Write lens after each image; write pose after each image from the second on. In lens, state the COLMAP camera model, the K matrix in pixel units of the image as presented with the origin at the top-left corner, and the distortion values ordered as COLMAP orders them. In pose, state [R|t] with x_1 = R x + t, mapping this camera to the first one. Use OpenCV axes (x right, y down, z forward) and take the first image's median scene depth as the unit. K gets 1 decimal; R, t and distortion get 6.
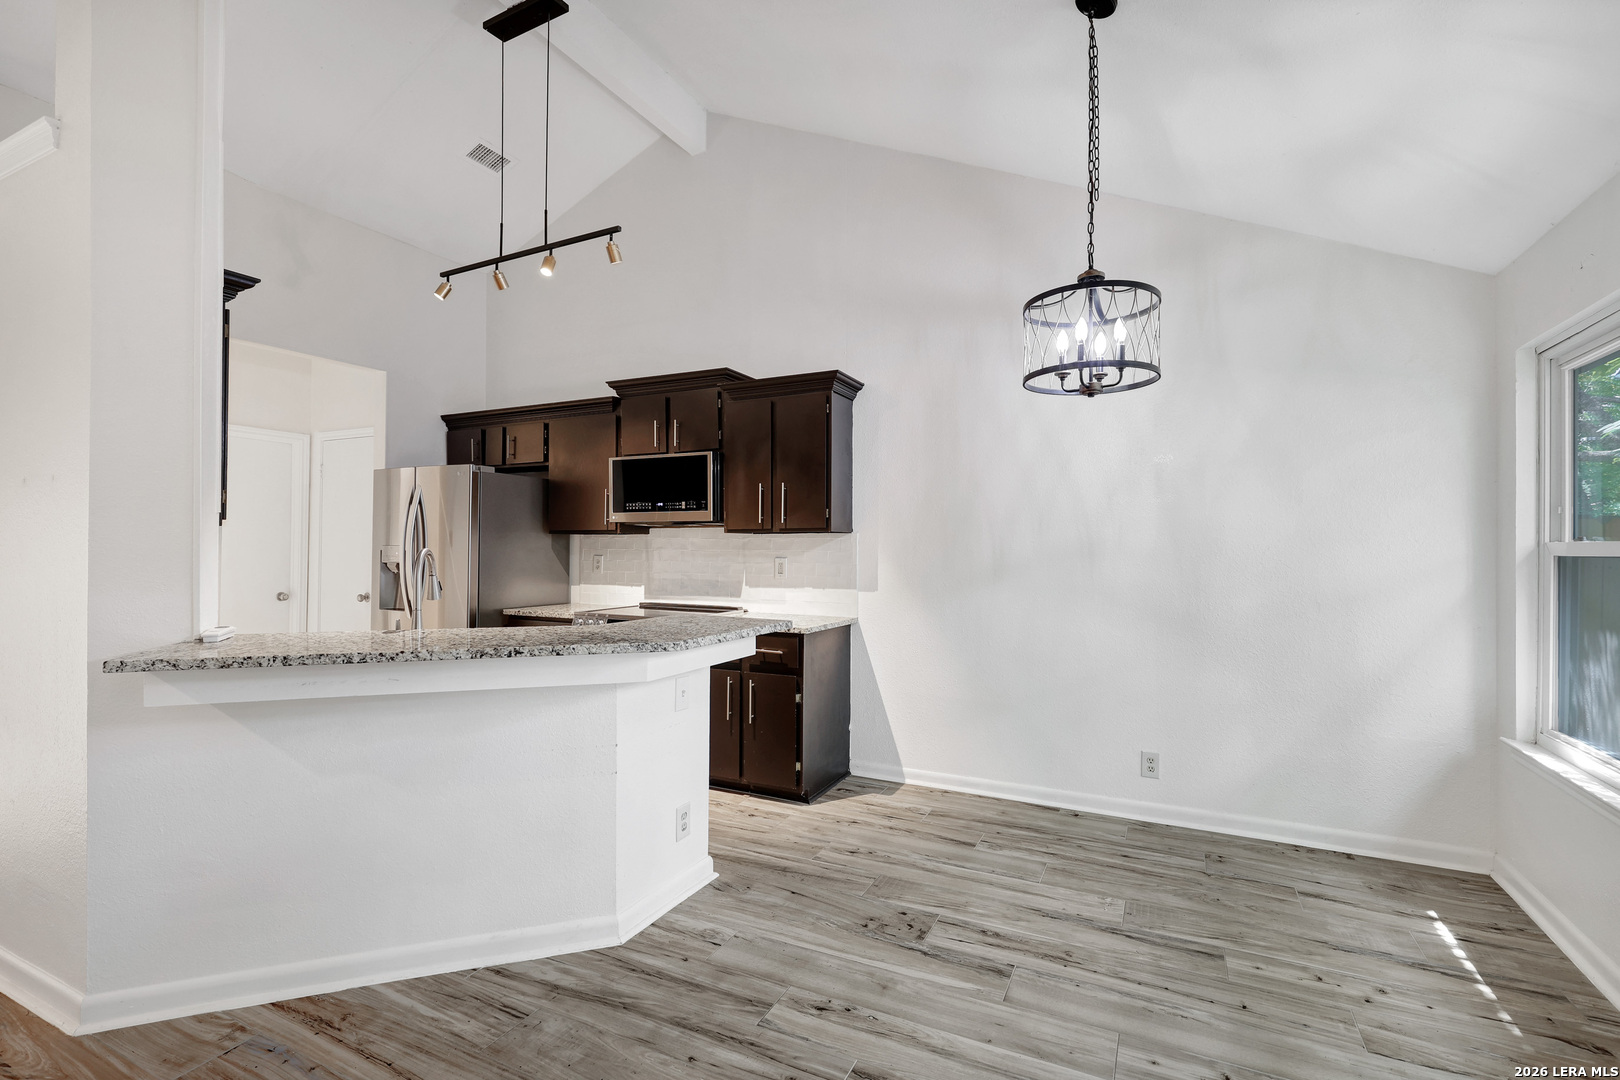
lens RADIAL K [[732.2, 0, 803.1], [0, 732.2, 539.6], [0, 0, 1]] dist [0.016617, 0.000099]
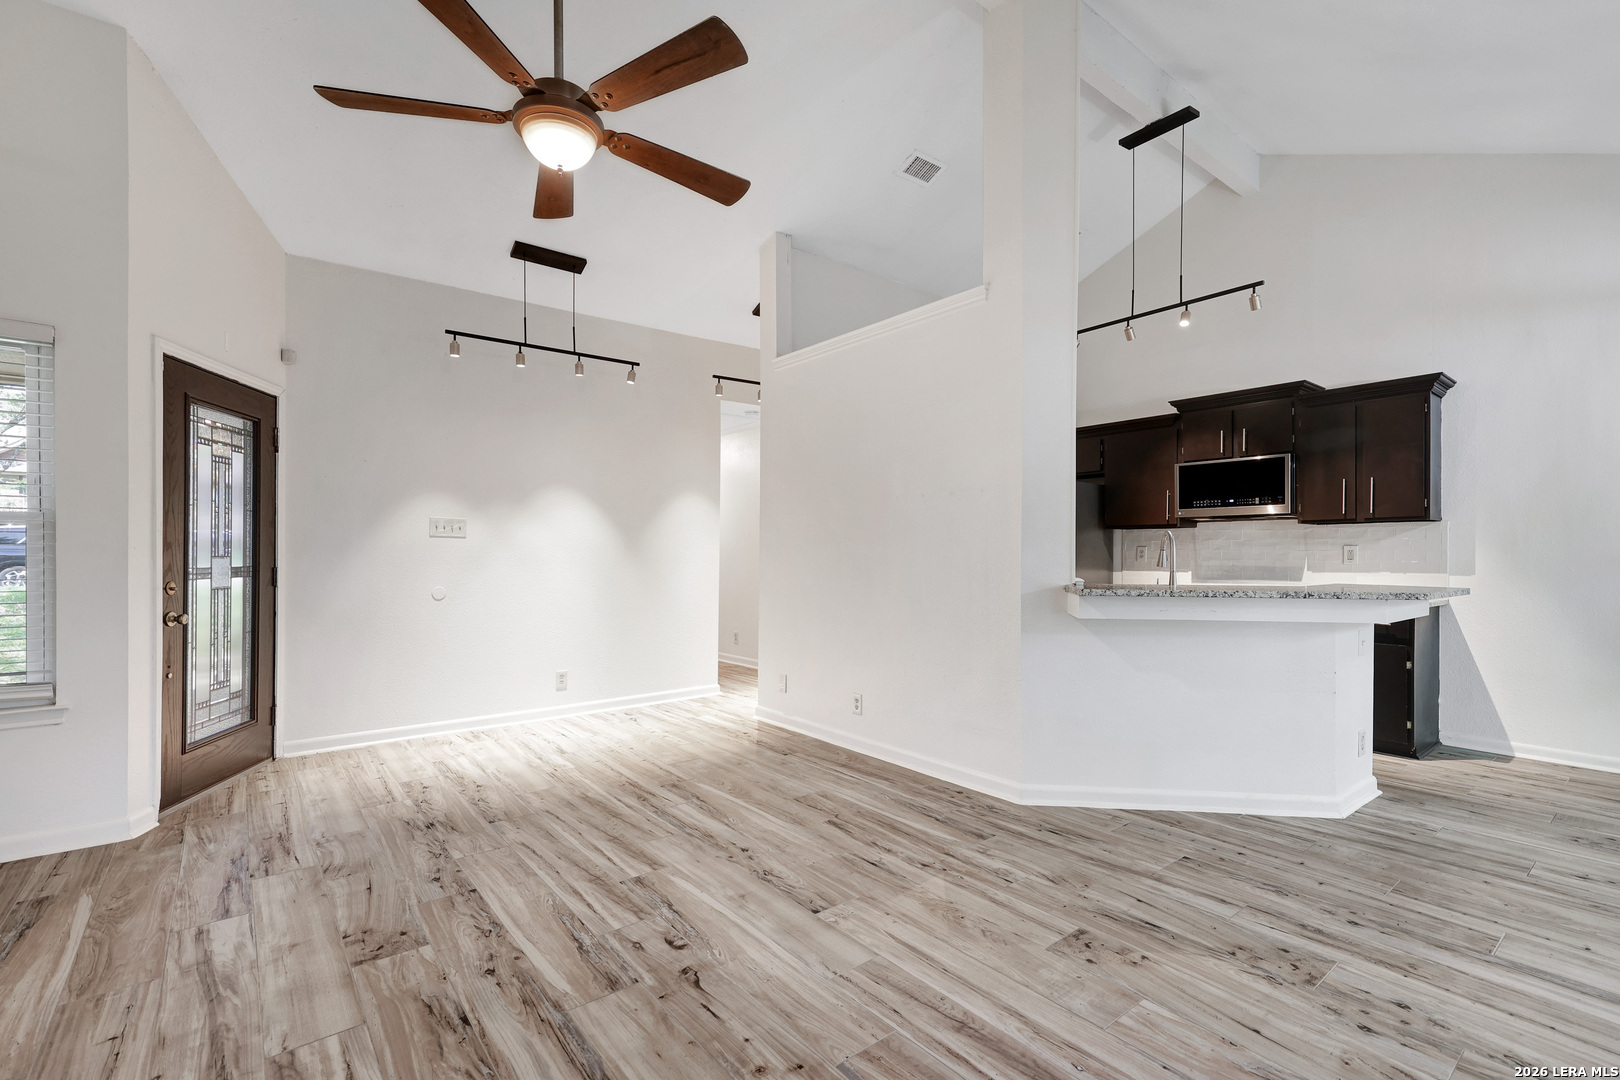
lens RADIAL K [[732.2, 0, 804.1], [0, 732.2, 553.6], [0, 0, 1]] dist [0.016617, 0.000099]
pose [[0.914651, -0.002834, -0.404234, -0.351864], [0.006102, 0.999958, 0.006796, 0.025488], [0.404198, -0.008683, 0.914630, -0.379801]]
